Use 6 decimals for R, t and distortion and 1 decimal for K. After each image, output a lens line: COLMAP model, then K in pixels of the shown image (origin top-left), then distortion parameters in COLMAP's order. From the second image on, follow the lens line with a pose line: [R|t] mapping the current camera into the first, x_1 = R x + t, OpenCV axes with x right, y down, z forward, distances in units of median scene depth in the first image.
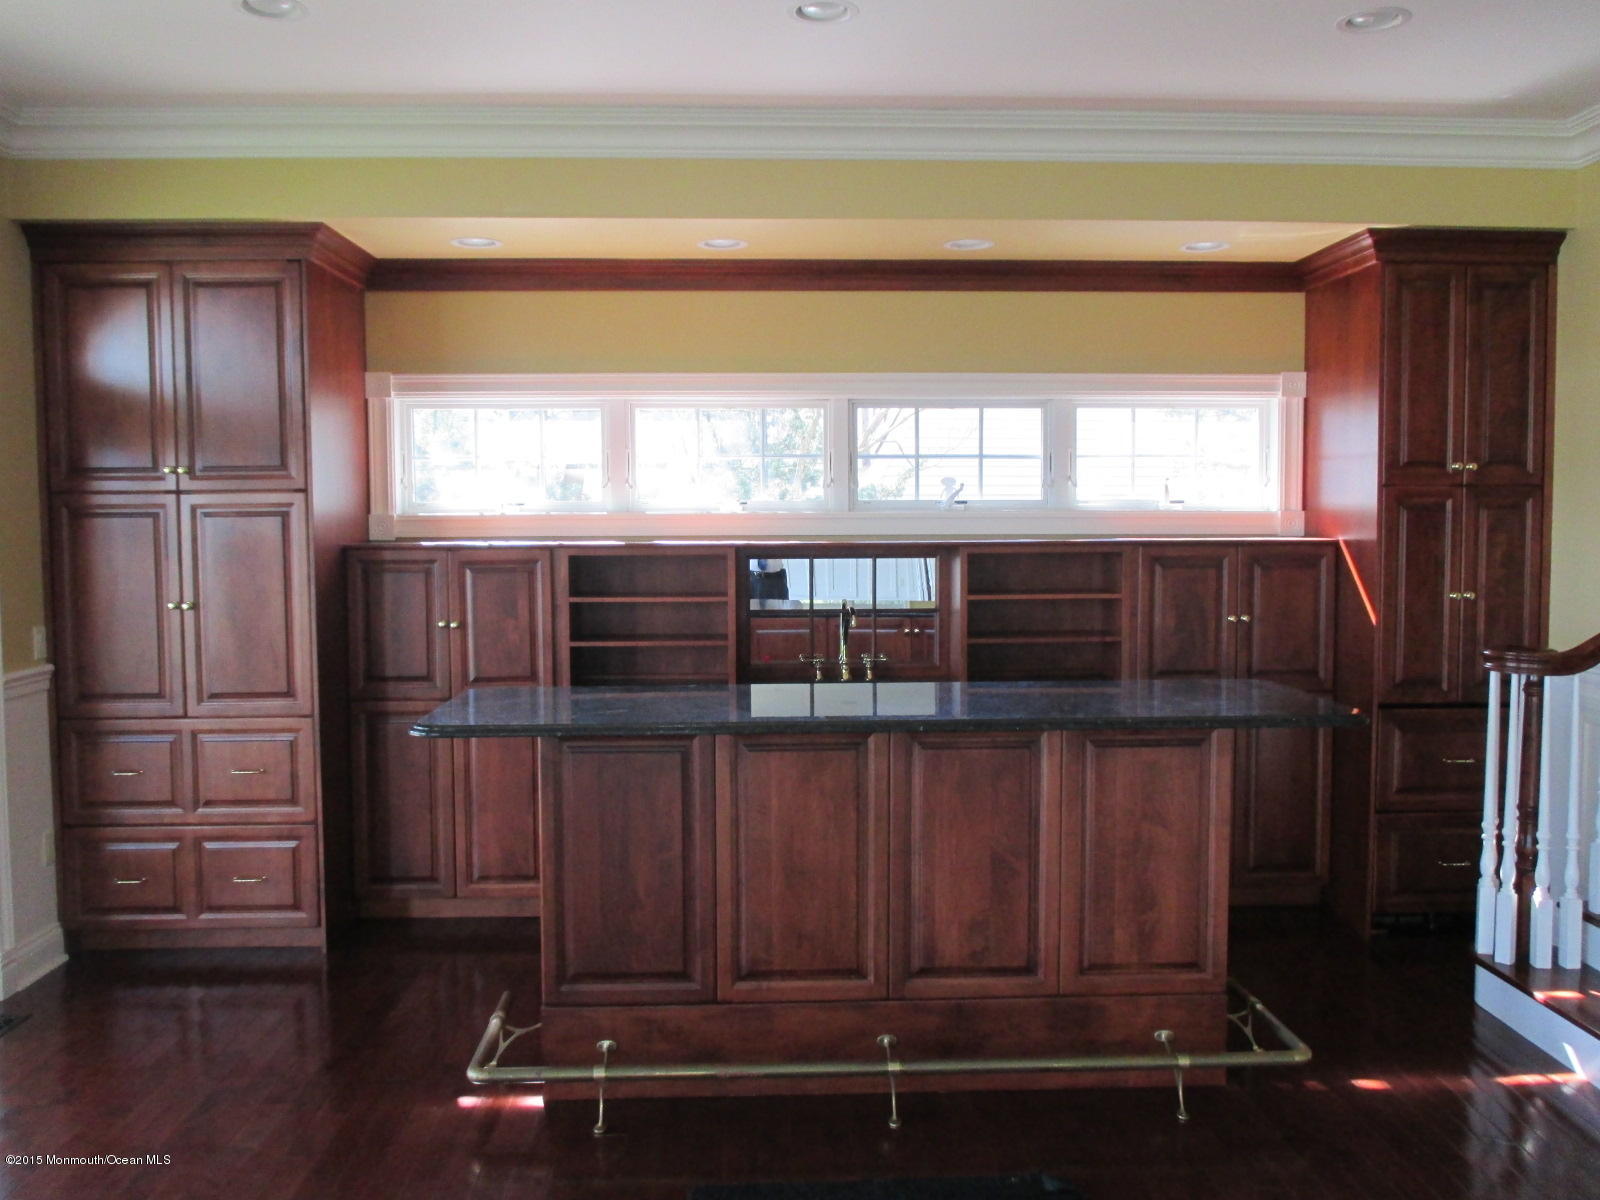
lens RADIAL K [[1319.5, 0, 800.0], [0, 1319.5, 600.0], [0, 0, 1]] dist [-0.016640, -0.001310]
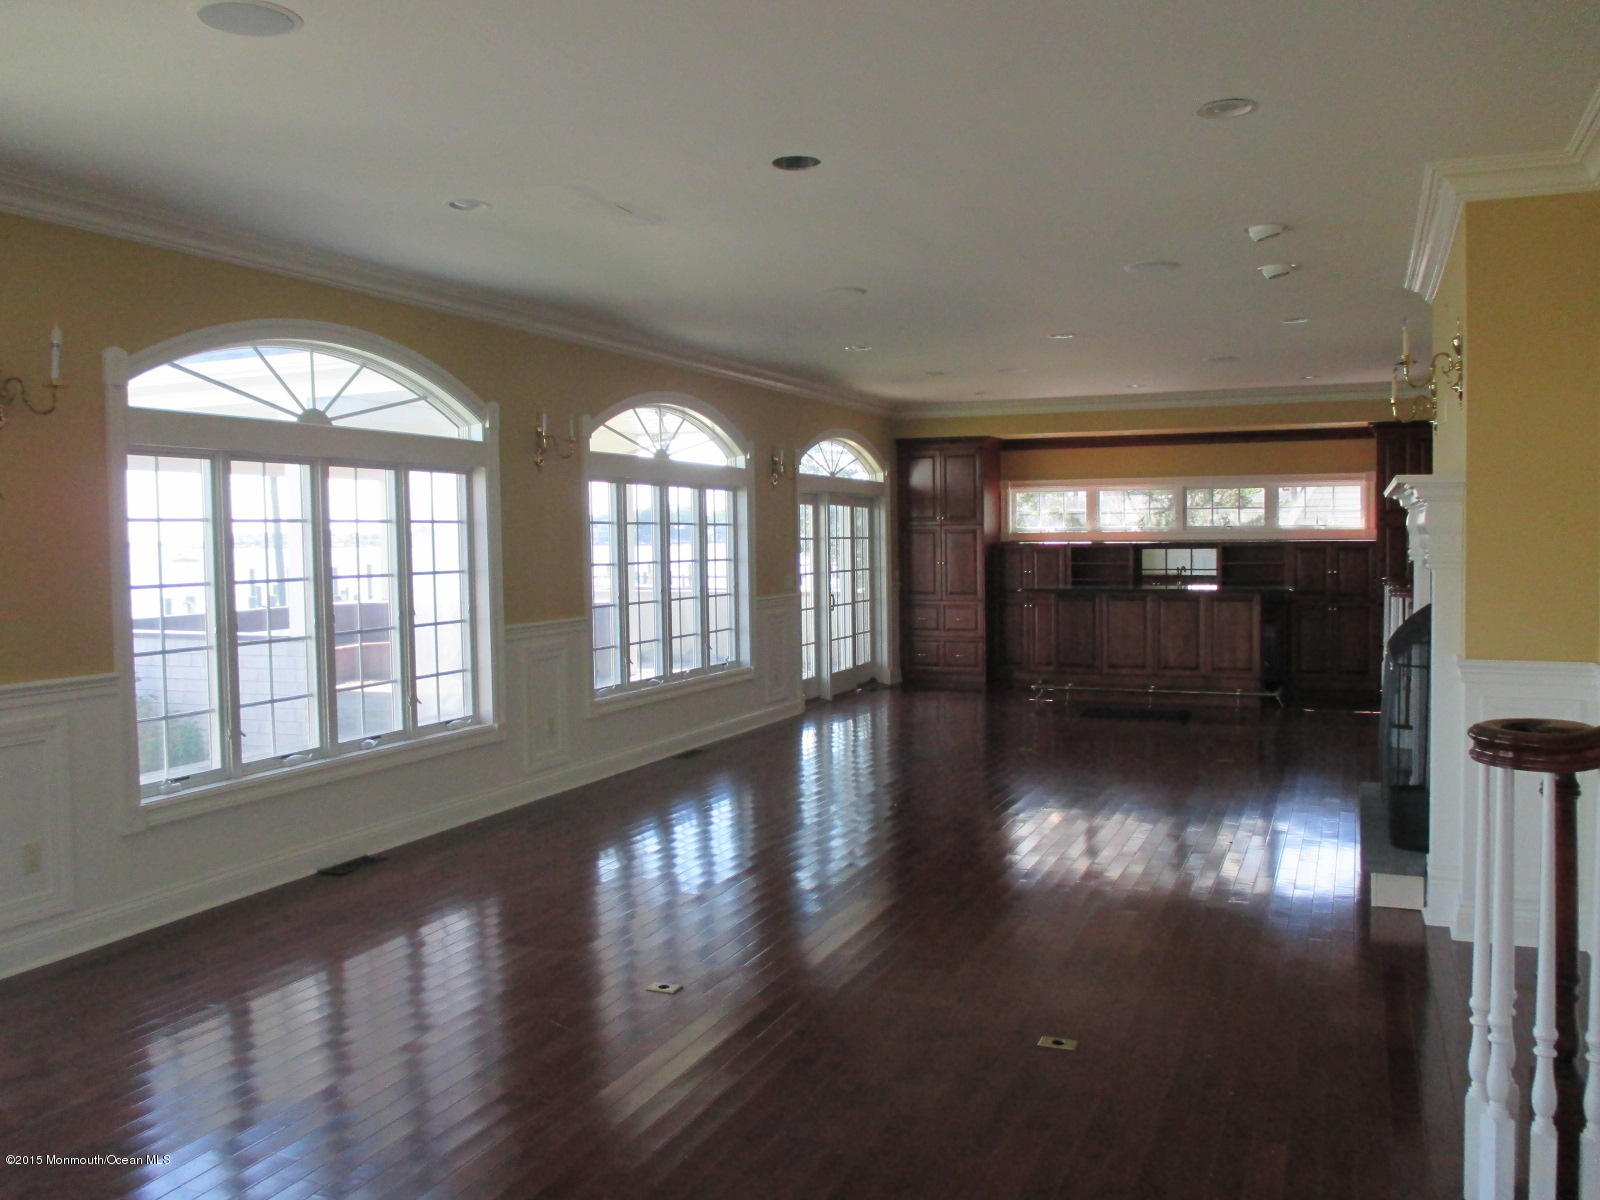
lens RADIAL K [[1323.2, 0, 800.0], [0, 1323.2, 600.0], [0, 0, 1]] dist [-0.262332, -0.000386]
pose [[0.907893, 0.009559, -0.419093, 0.480230], [-0.018295, 0.999691, -0.016831, 0.140706], [0.418803, 0.022948, 0.907787, -1.801104]]
